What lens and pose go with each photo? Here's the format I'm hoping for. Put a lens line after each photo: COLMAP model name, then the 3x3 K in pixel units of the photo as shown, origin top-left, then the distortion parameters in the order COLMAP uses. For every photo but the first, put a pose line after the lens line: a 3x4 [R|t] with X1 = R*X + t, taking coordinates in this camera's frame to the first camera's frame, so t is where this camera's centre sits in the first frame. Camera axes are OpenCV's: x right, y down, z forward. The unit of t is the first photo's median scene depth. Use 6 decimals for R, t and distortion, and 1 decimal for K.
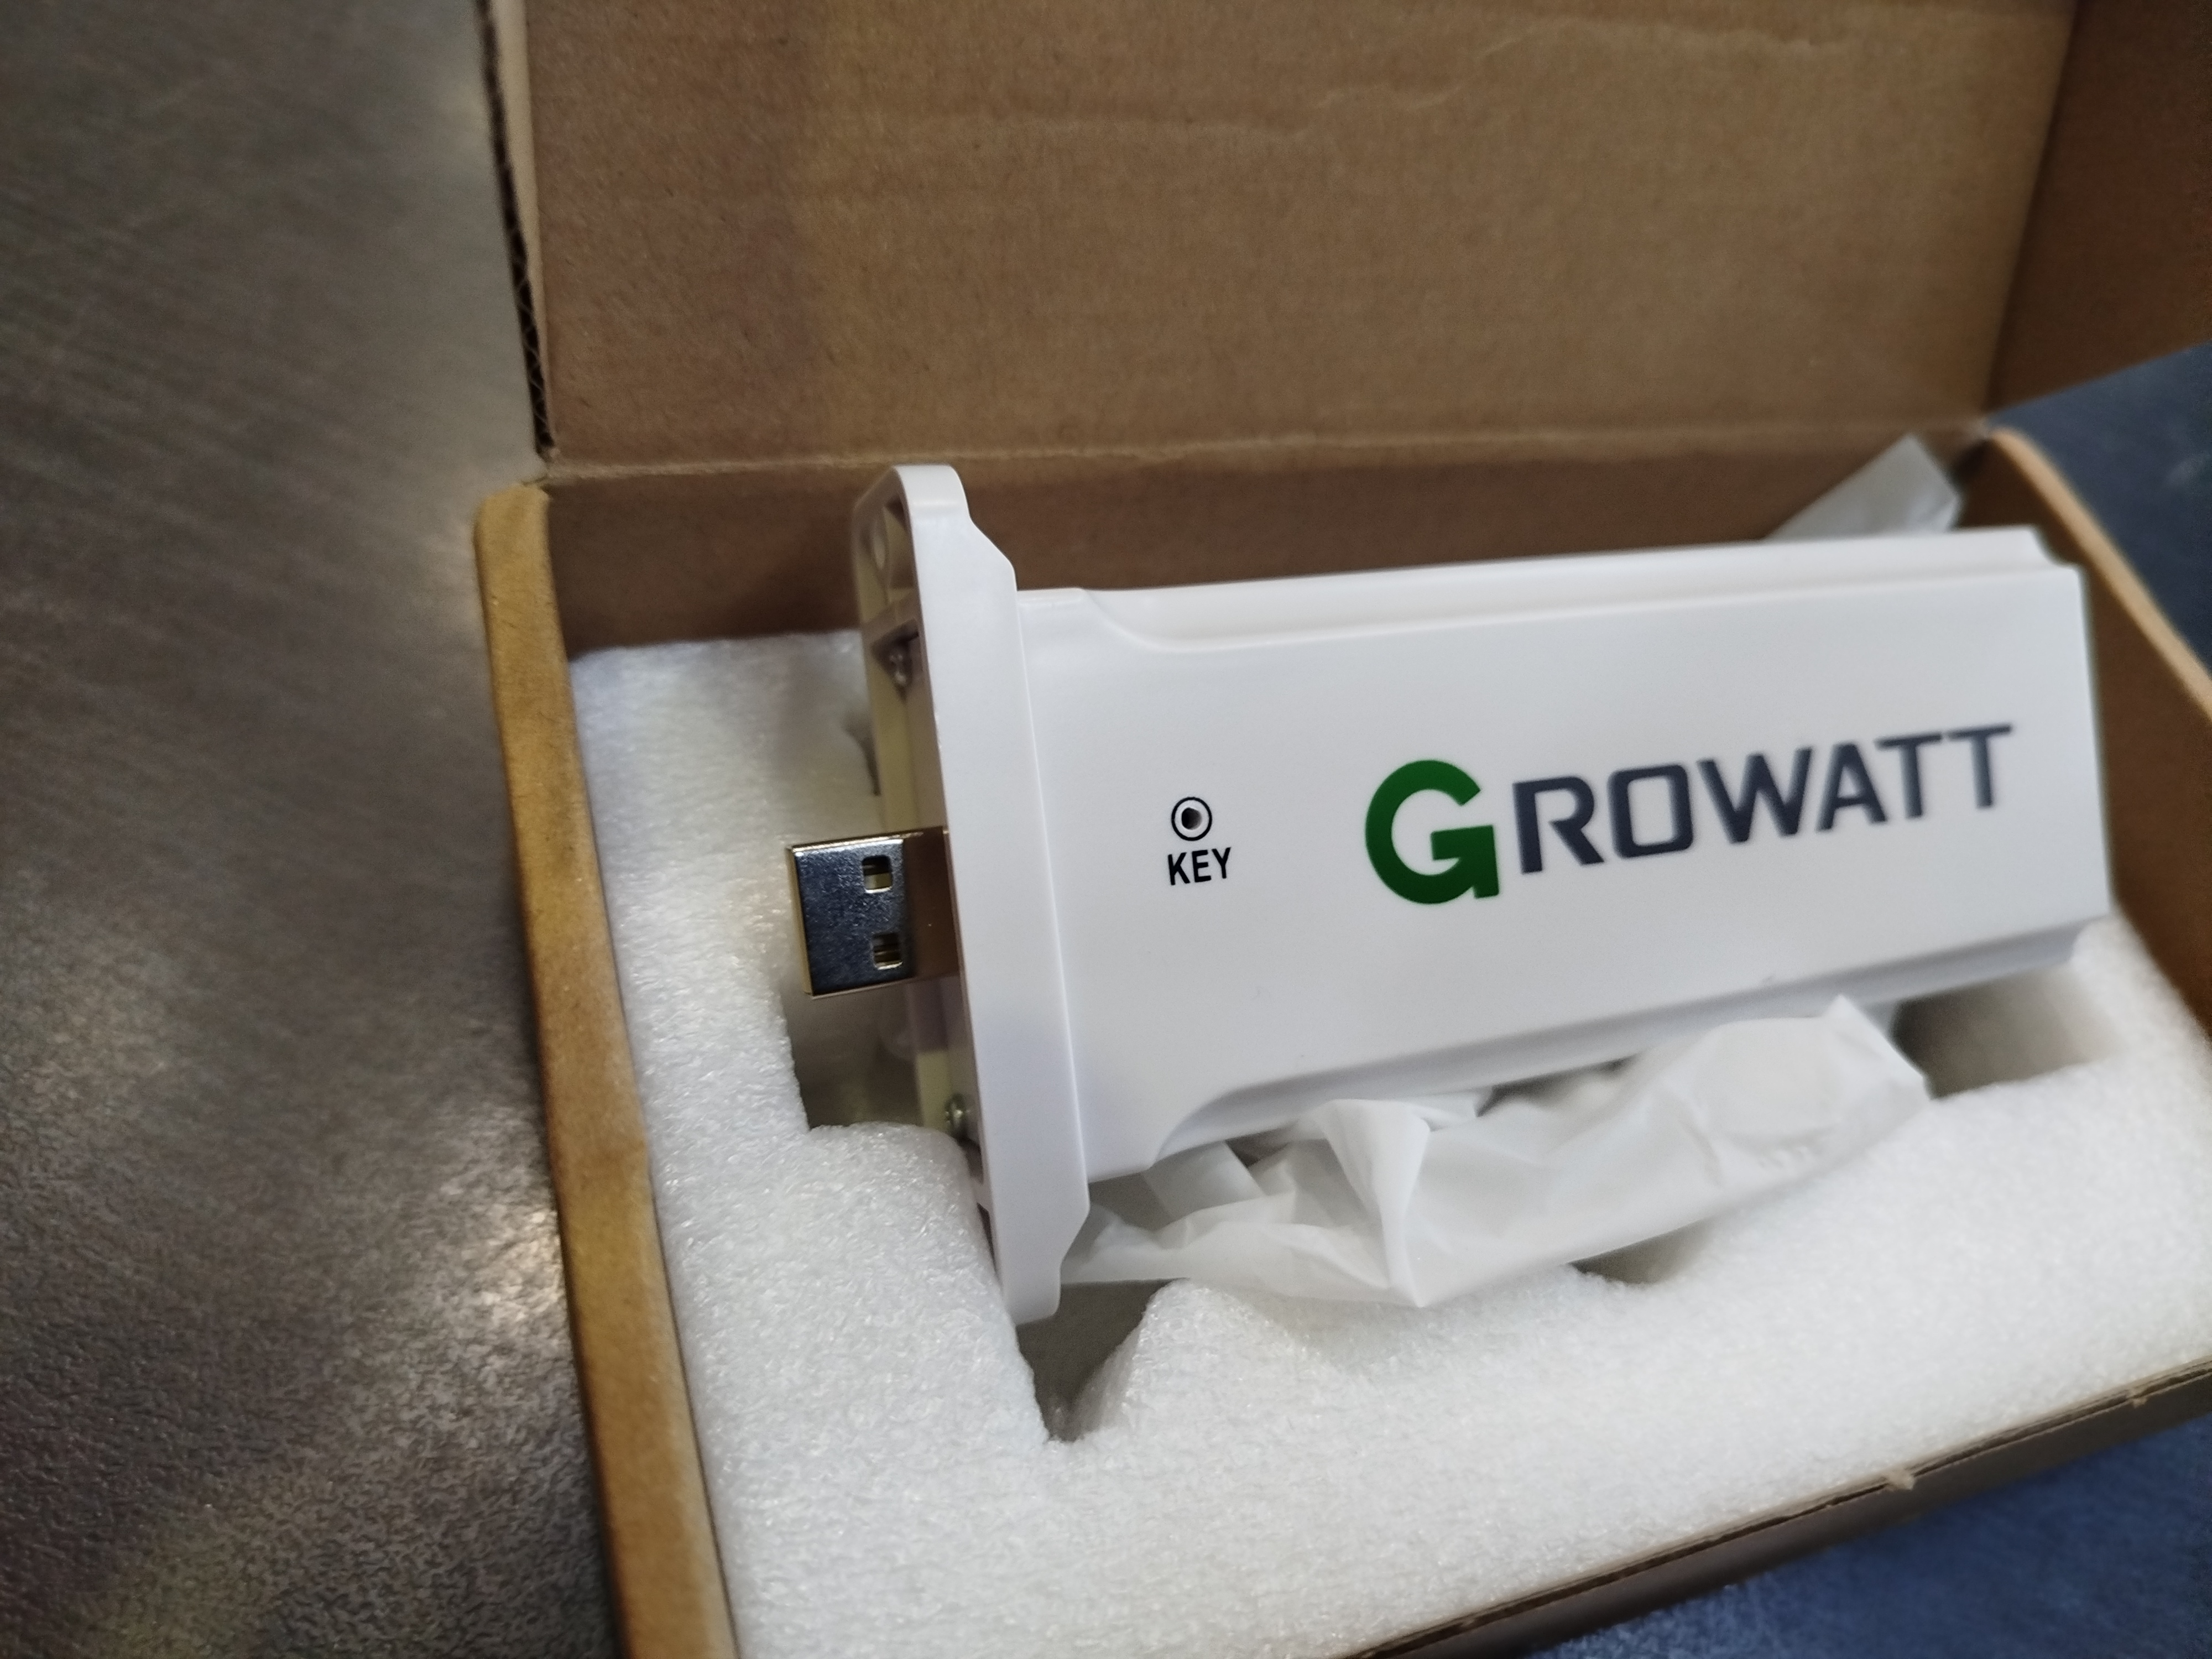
lens RADIAL K [[1528.5, 0, 1107.0], [0, 1528.5, 781.6], [0, 0, 1]] dist [-0.029629, -0.007206]
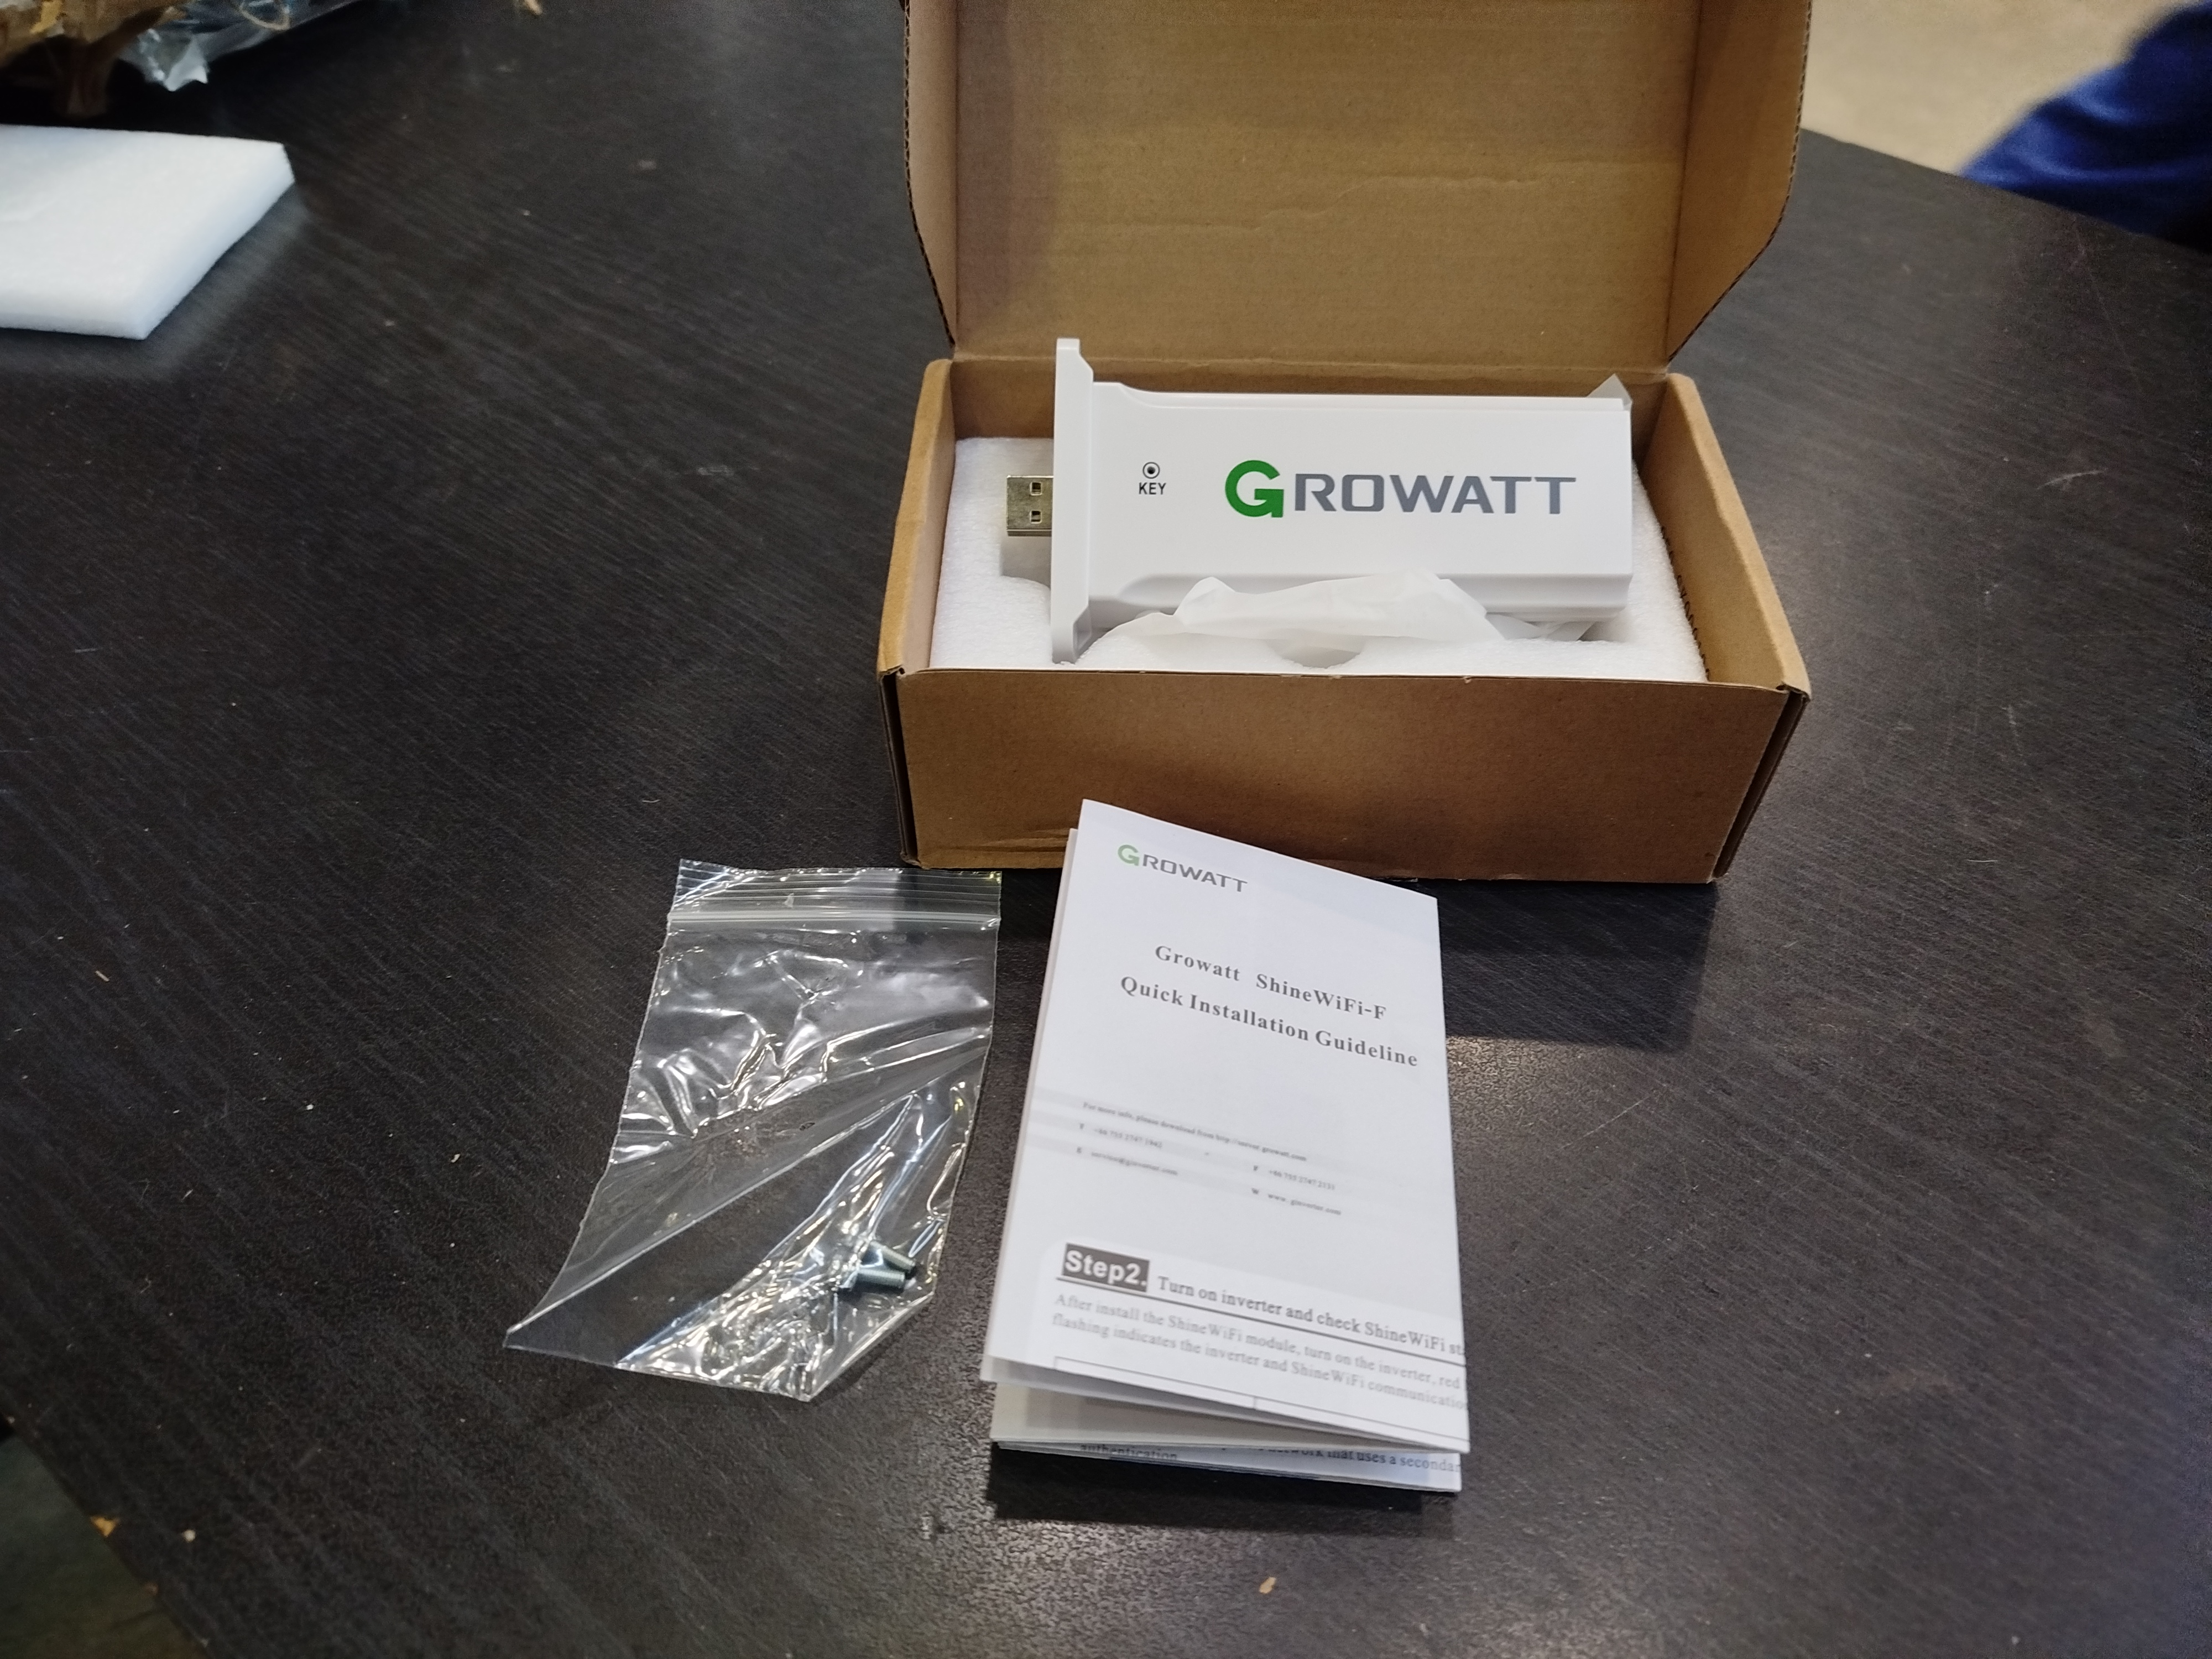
lens RADIAL K [[1528.5, 0, 1108.3], [0, 1528.5, 830.0], [0, 0, 1]] dist [-0.029629, -0.007206]
pose [[0.917936, 0.087299, -0.387005, 0.938260], [-0.146247, 0.981250, -0.125537, 0.861633], [0.368789, 0.171834, 0.913492, -1.151930]]
